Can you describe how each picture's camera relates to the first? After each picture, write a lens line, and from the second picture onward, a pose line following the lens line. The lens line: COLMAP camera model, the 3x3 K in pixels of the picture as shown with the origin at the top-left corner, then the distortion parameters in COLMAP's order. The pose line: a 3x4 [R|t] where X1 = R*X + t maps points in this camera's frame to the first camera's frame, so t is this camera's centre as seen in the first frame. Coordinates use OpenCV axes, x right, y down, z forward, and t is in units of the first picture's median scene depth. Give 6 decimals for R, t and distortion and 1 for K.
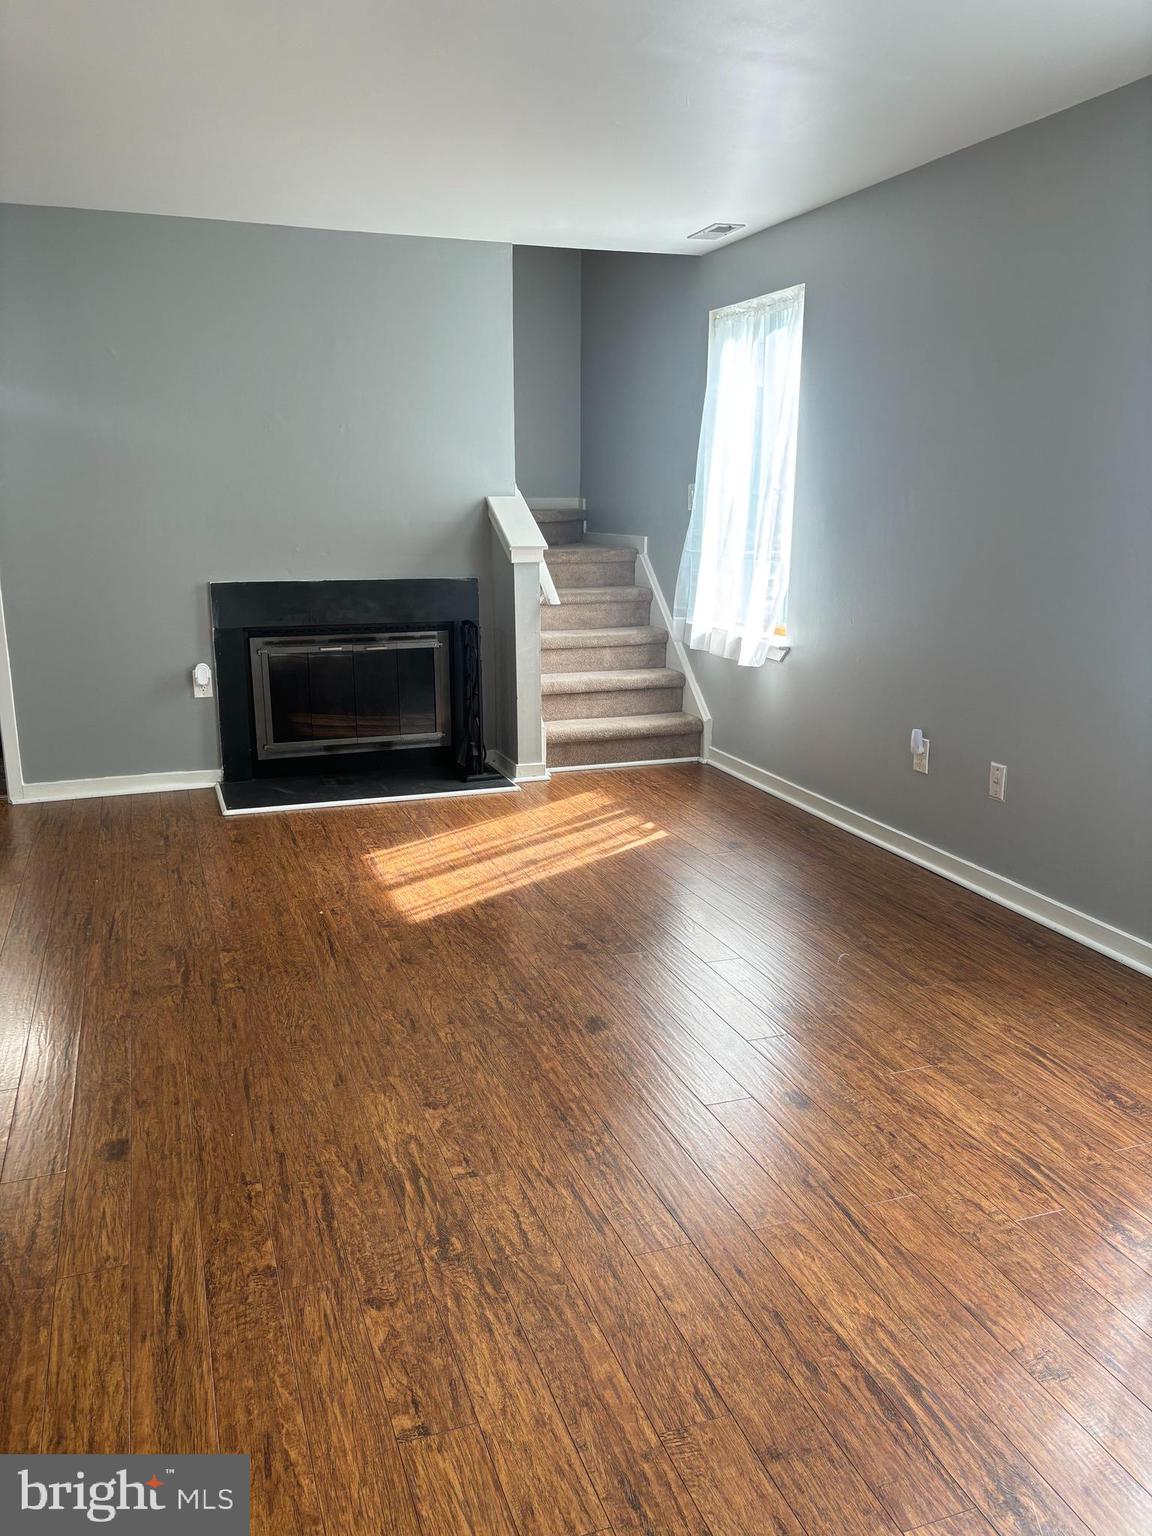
lens RADIAL K [[1156.9, 0, 560.3], [0, 1156.9, 763.4], [0, 0, 1]] dist [0.037369, -0.041574]
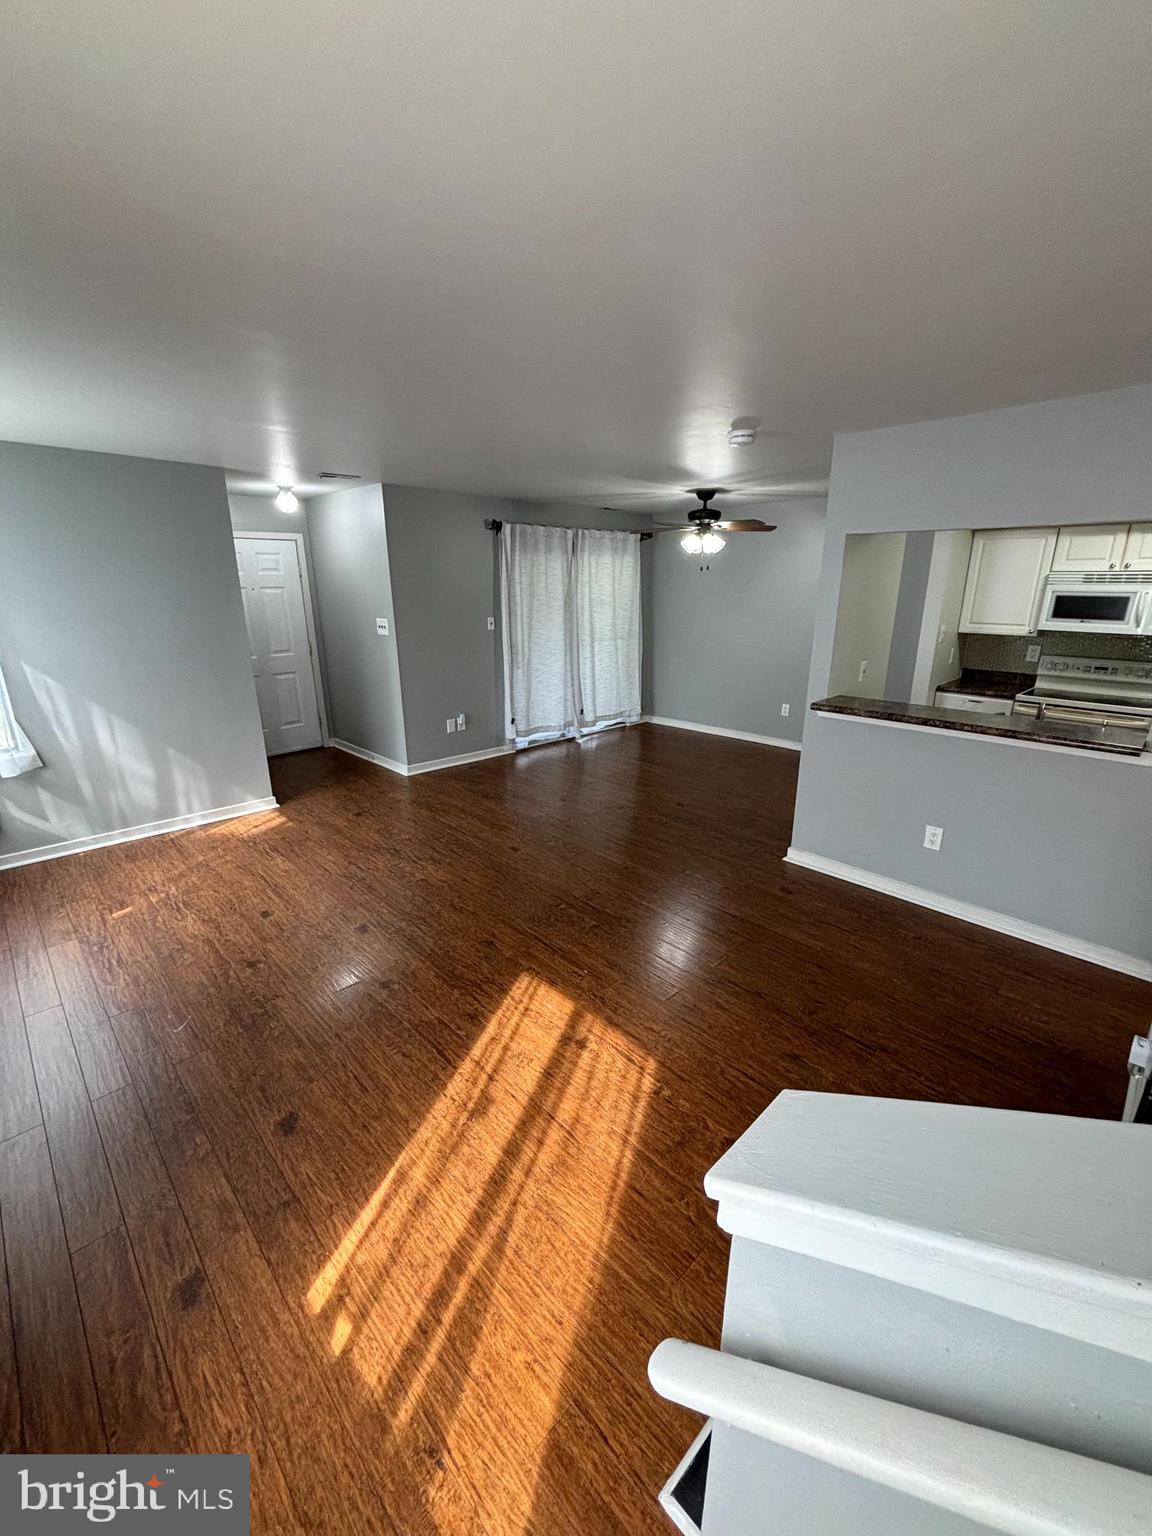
lens RADIAL K [[616.7, 0, 586.0], [0, 616.7, 777.2], [0, 0, 1]] dist [0.002692, 0.000141]
pose [[-0.902171, 0.124854, -0.412915, 0.101158], [-0.106092, 0.863581, 0.492922, -0.617238], [0.418129, 0.488507, -0.765852, 2.046508]]
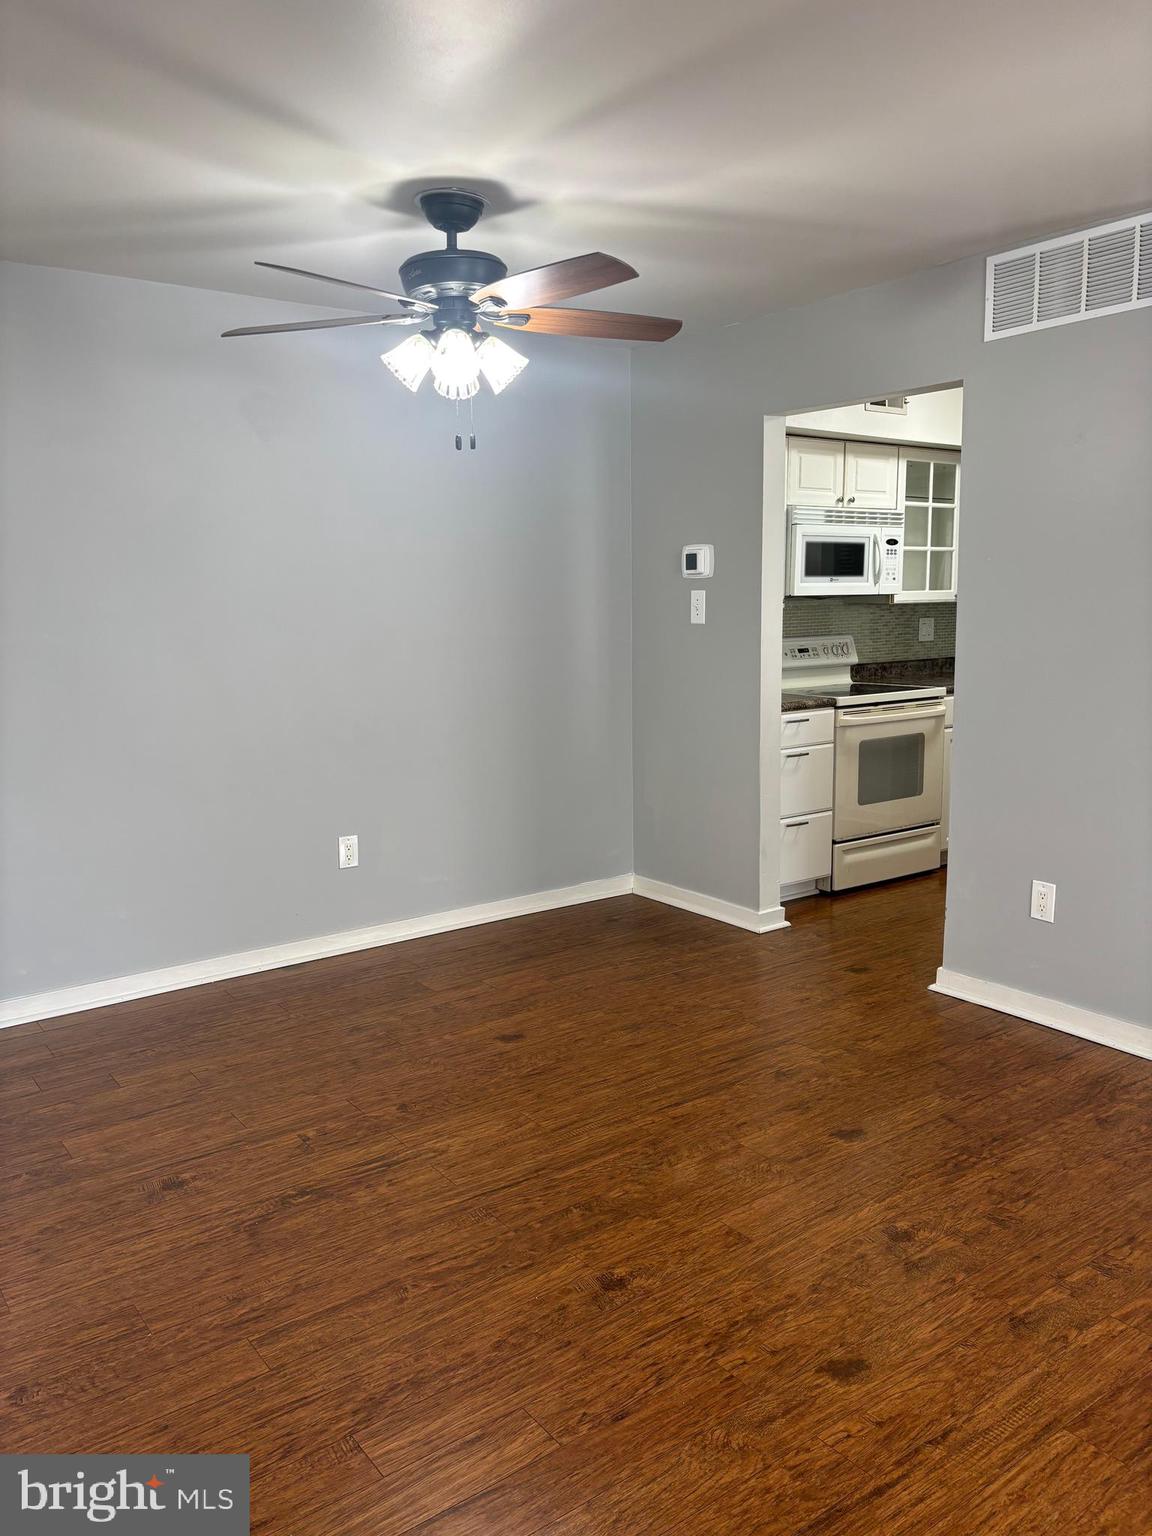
lens RADIAL K [[1156.9, 0, 574.8], [0, 1156.9, 769.4], [0, 0, 1]] dist [0.037369, -0.041574]
pose [[0.288779, 0.139750, -0.947141, 0.038341], [-0.208020, 0.974814, 0.080409, -0.049249], [0.934524, 0.173804, 0.310576, 0.137664]]
